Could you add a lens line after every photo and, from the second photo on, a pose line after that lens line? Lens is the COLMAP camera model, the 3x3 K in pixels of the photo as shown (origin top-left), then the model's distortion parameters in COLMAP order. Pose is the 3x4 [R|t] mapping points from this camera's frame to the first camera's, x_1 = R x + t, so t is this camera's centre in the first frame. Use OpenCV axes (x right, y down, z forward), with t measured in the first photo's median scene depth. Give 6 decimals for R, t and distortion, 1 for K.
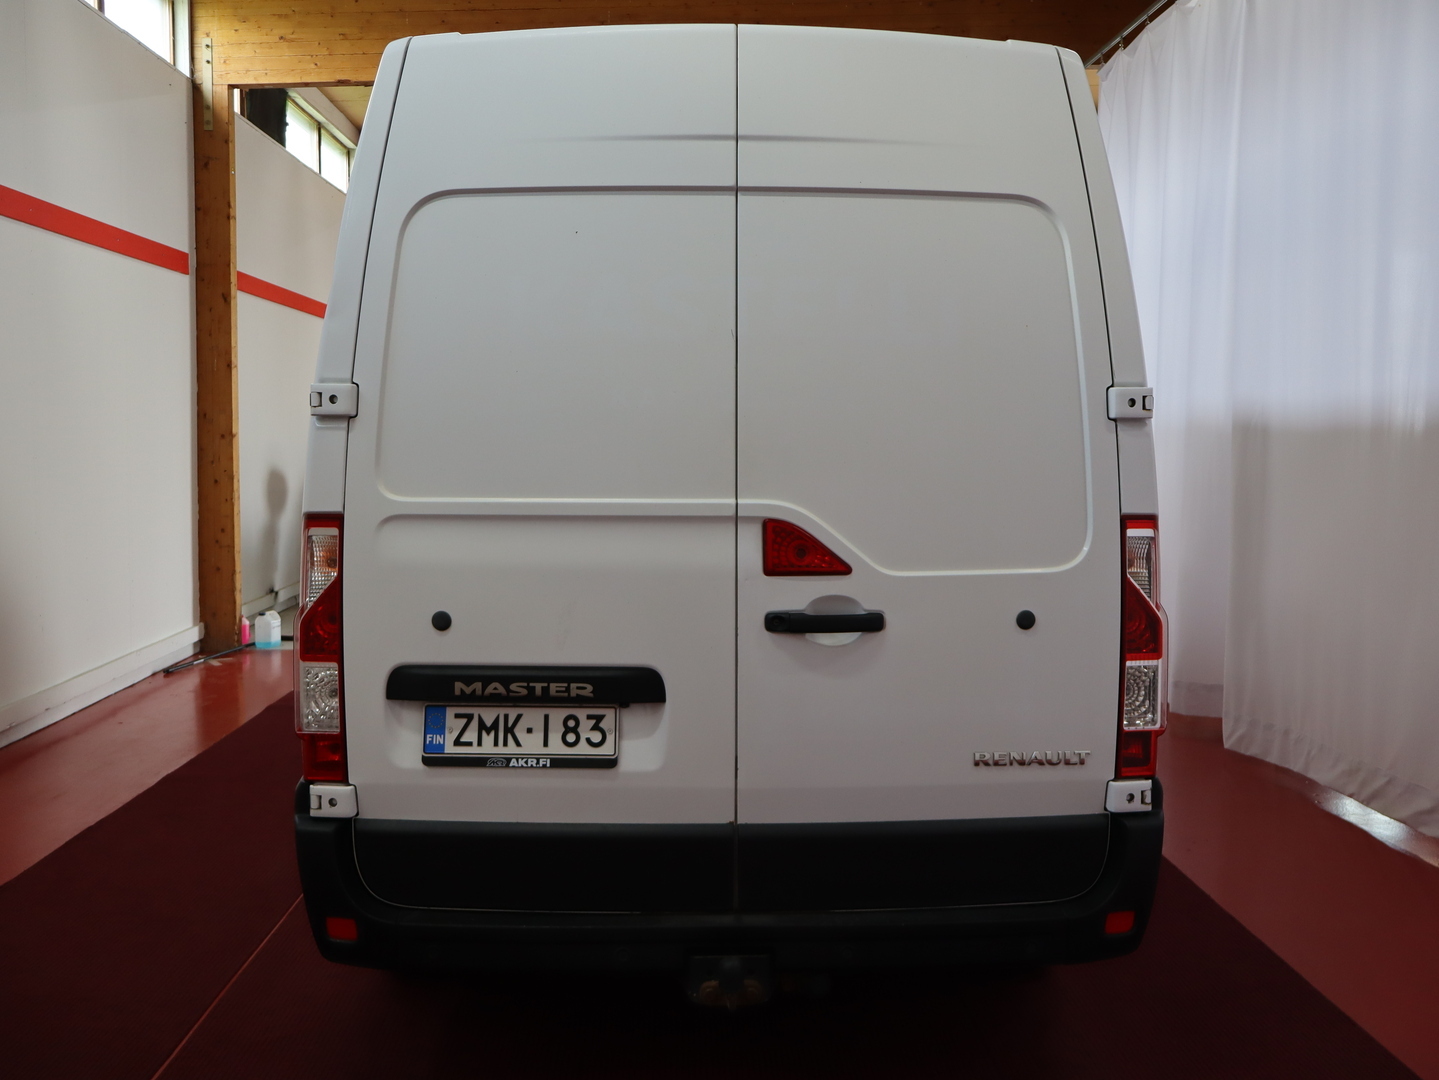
lens RADIAL K [[1343.0, 0, 718.1], [0, 1343.0, 522.0], [0, 0, 1]] dist [0.003364, 0.002598]
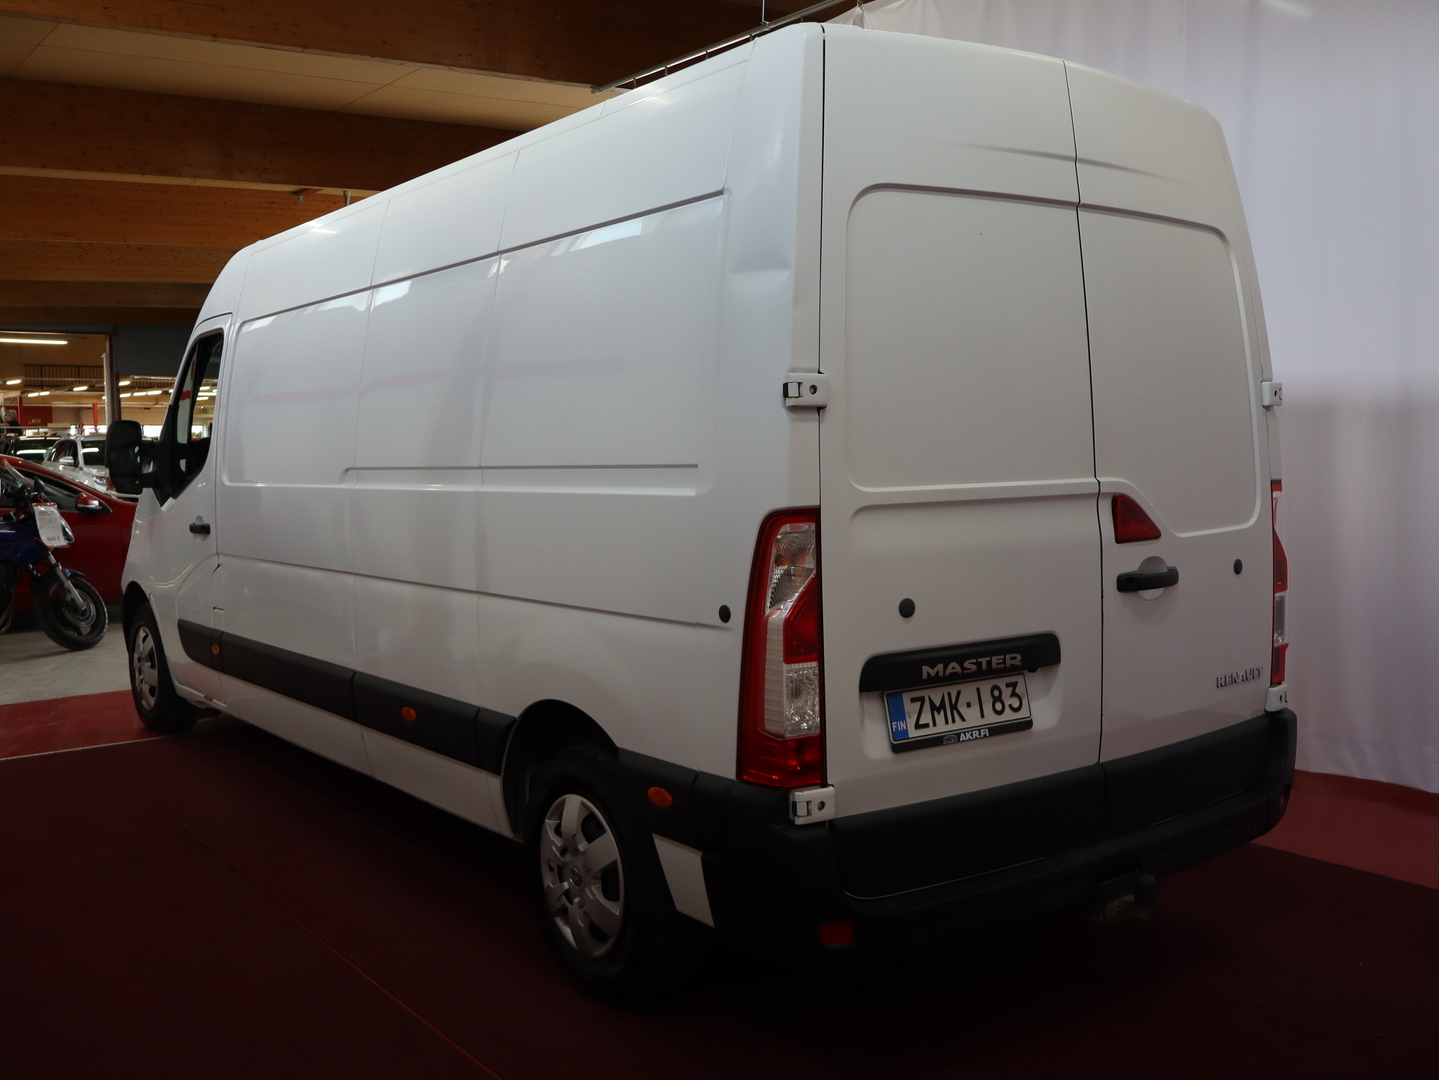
lens RADIAL K [[1374.1, 0, 719.5], [0, 1374.1, 540.0], [0, 0, 1]] dist [-0.008181, -0.004374]
pose [[0.816810, -0.060781, 0.573695, -0.910507], [0.059497, 0.998007, 0.021026, -0.008035], [-0.573830, 0.016958, 0.818799, 0.228385]]
